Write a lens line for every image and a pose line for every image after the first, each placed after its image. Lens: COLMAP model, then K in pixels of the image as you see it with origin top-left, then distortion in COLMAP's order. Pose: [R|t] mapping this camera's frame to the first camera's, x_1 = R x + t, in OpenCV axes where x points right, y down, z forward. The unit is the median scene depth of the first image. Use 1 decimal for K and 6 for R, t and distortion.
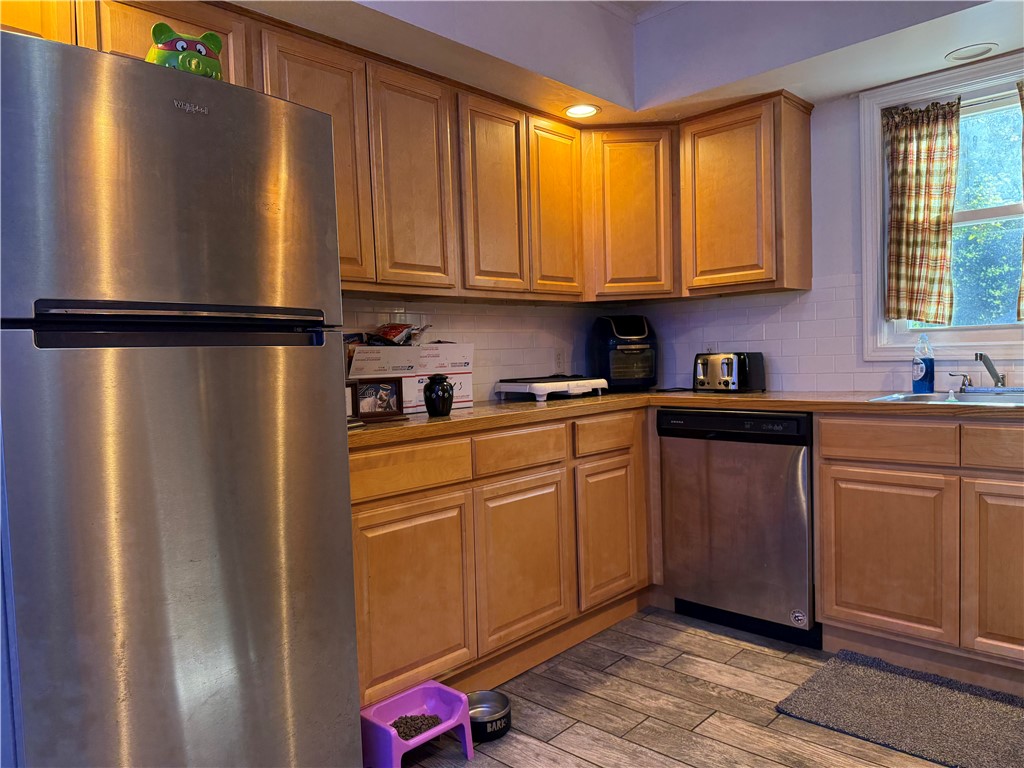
lens RADIAL K [[730.4, 0, 512.0], [0, 730.4, 384.0], [0, 0, 1]] dist [0.048305, -0.040250]
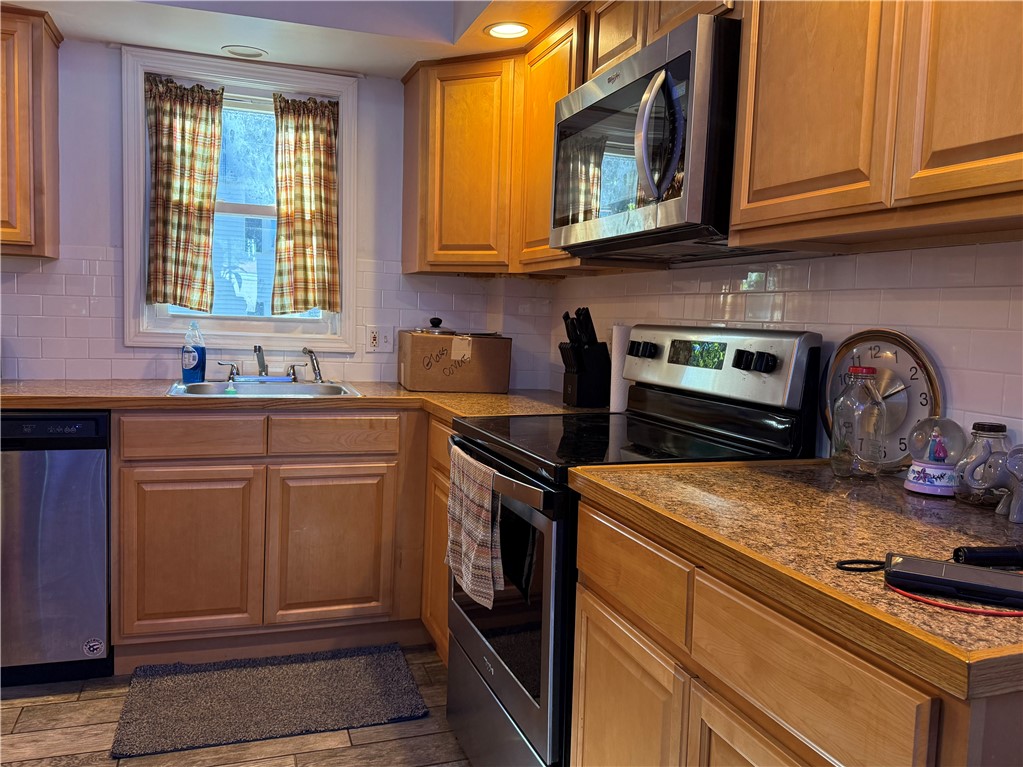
lens RADIAL K [[822.9, 0, 511.5], [0, 822.9, 383.5], [0, 0, 1]] dist [0.049694, -0.060223]
pose [[0.470711, -0.026661, 0.881884, -0.212414], [-0.011852, 0.999262, 0.036535, -0.030633], [-0.882208, -0.027650, 0.470048, 0.109715]]
